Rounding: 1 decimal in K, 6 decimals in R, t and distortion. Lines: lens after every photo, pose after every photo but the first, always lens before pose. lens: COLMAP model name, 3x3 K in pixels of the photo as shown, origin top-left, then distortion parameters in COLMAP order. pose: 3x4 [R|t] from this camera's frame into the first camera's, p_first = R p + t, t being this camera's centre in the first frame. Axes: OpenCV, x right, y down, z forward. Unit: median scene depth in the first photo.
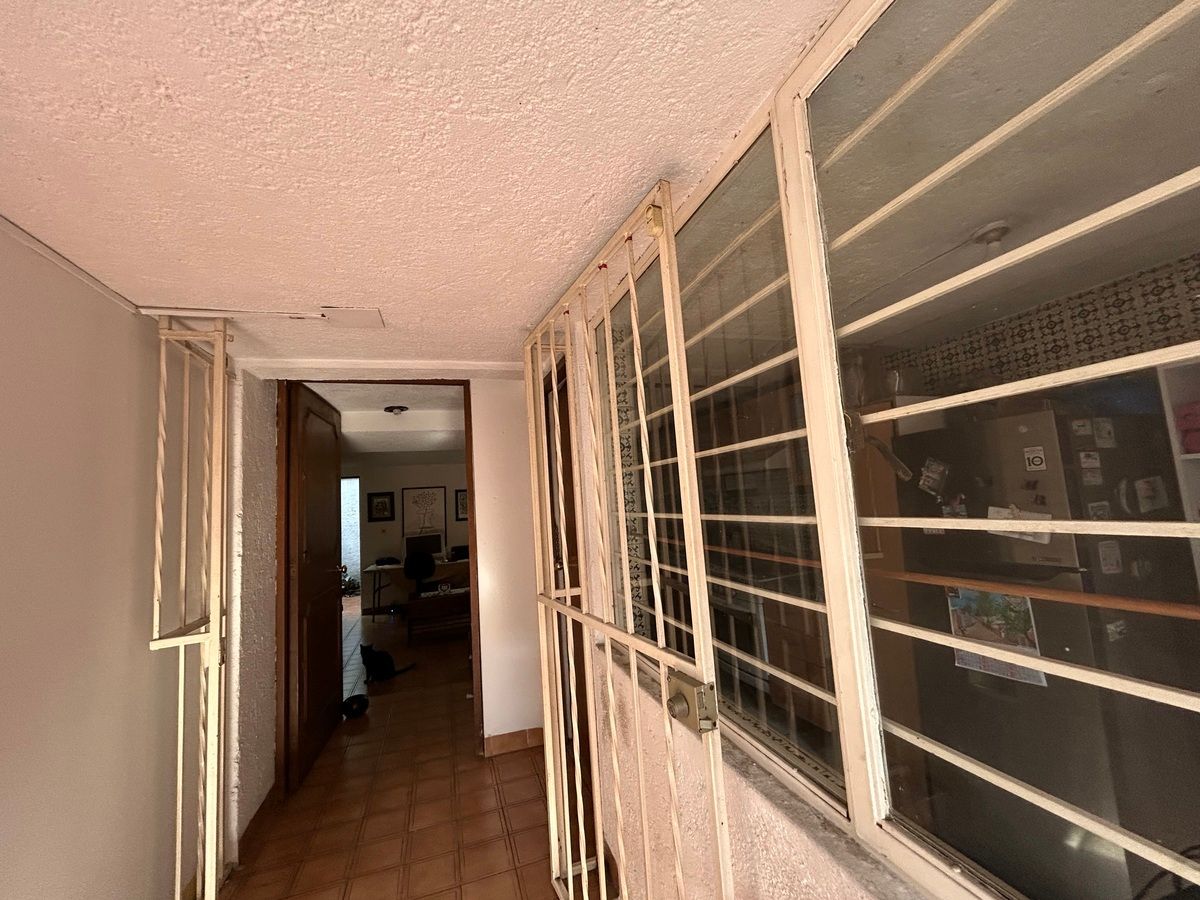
lens RADIAL K [[485.1, 0, 598.3], [0, 485.1, 449.8], [0, 0, 1]] dist [-0.003796, 0.003249]
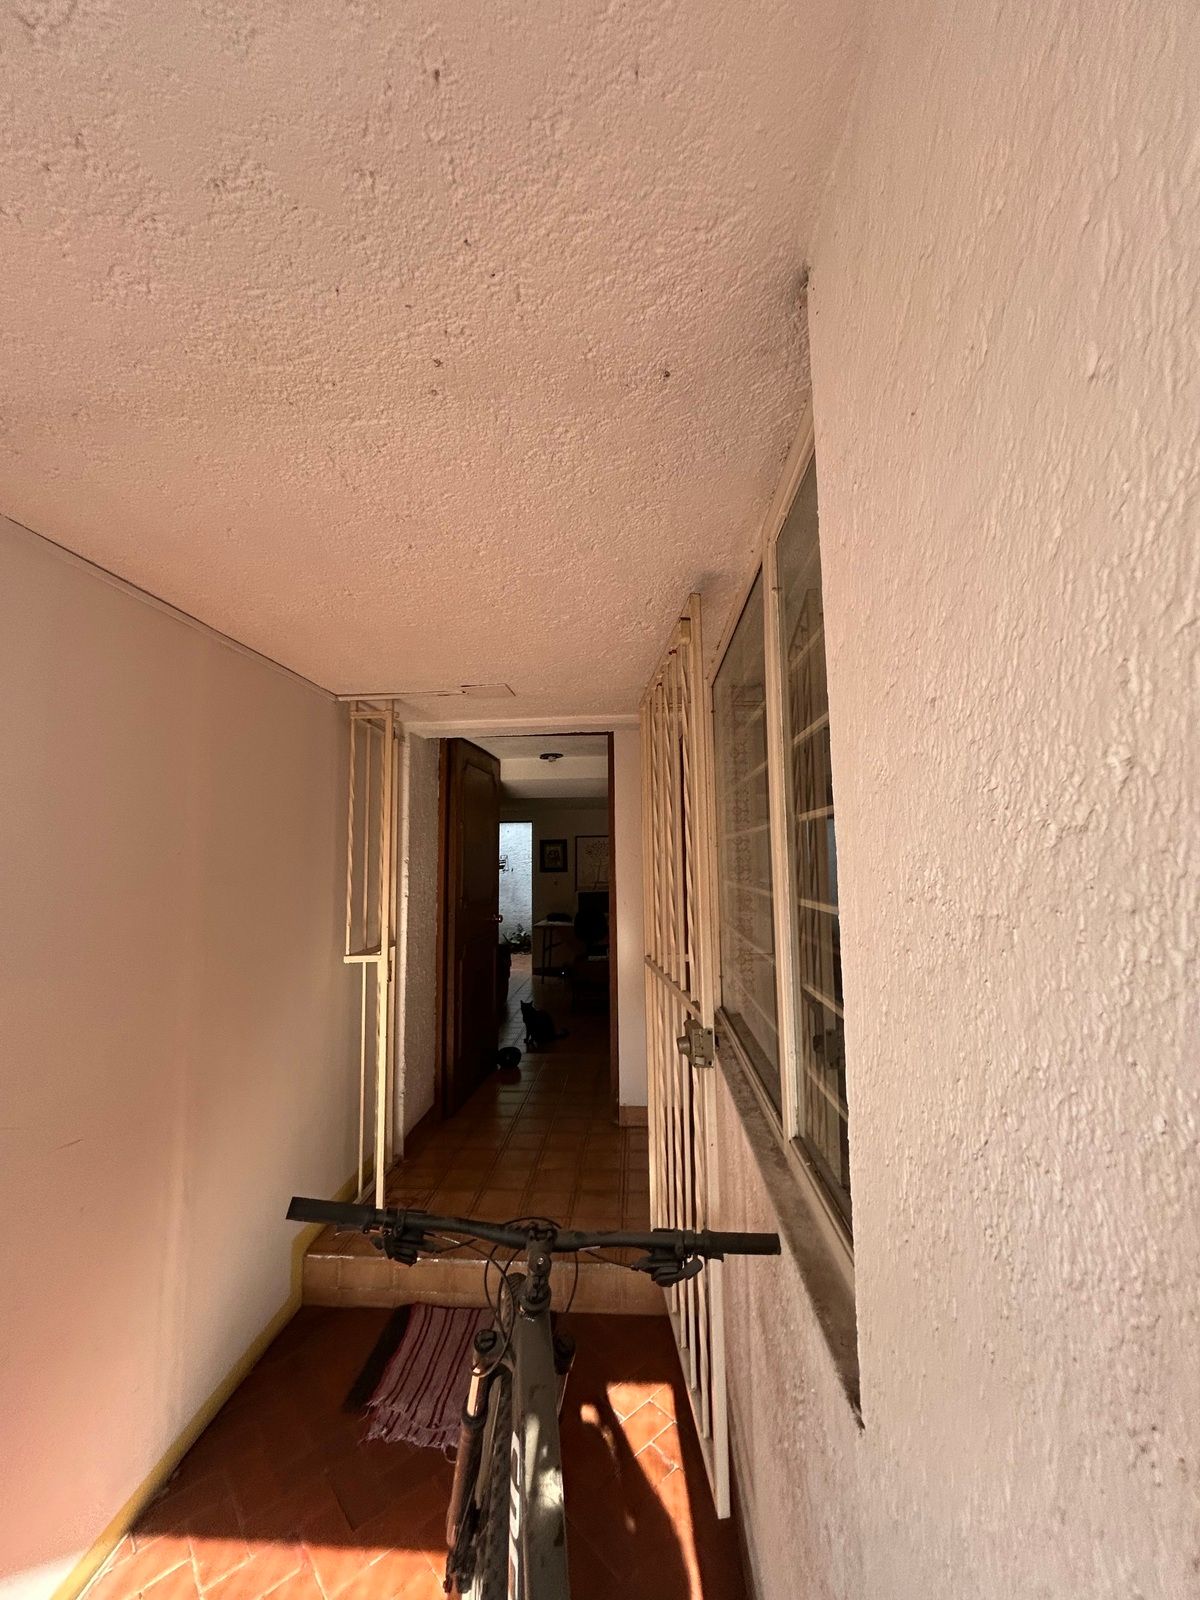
lens RADIAL K [[647.2, 0, 600.0], [0, 647.2, 800.0], [0, 0, 1]] dist [-0.000070, -0.000054]
pose [[0.929142, 0.019474, -0.369210, 0.220914], [-0.011455, 0.999649, 0.023900, -0.045875], [0.369546, -0.017978, 0.929039, -0.223553]]
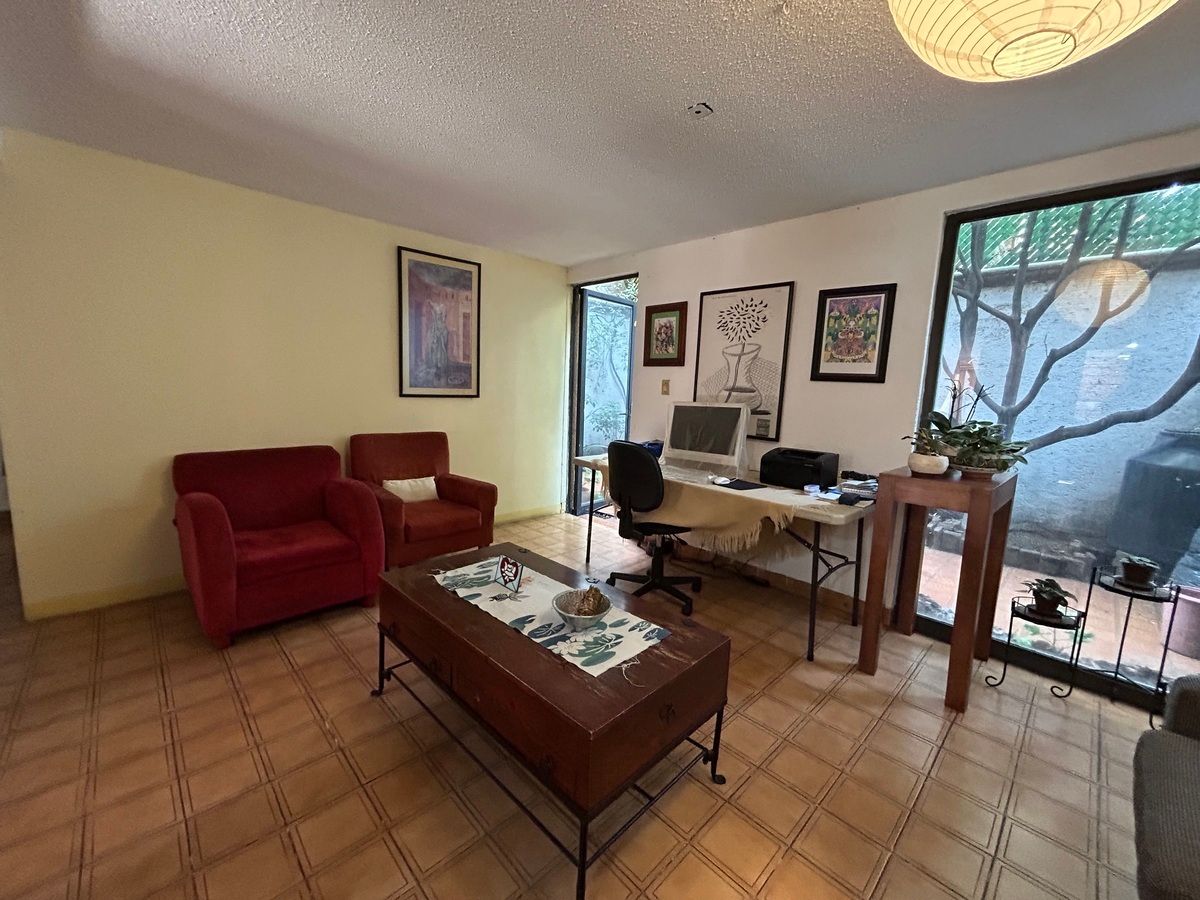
lens RADIAL K [[485.1, 0, 598.3], [0, 485.1, 449.8], [0, 0, 1]] dist [-0.003796, 0.003249]
pose [[0.445197, 0.201867, -0.872381, -0.135060], [0.027593, 0.970701, 0.238699, 0.369286], [0.895008, -0.130340, 0.426583, 2.415744]]
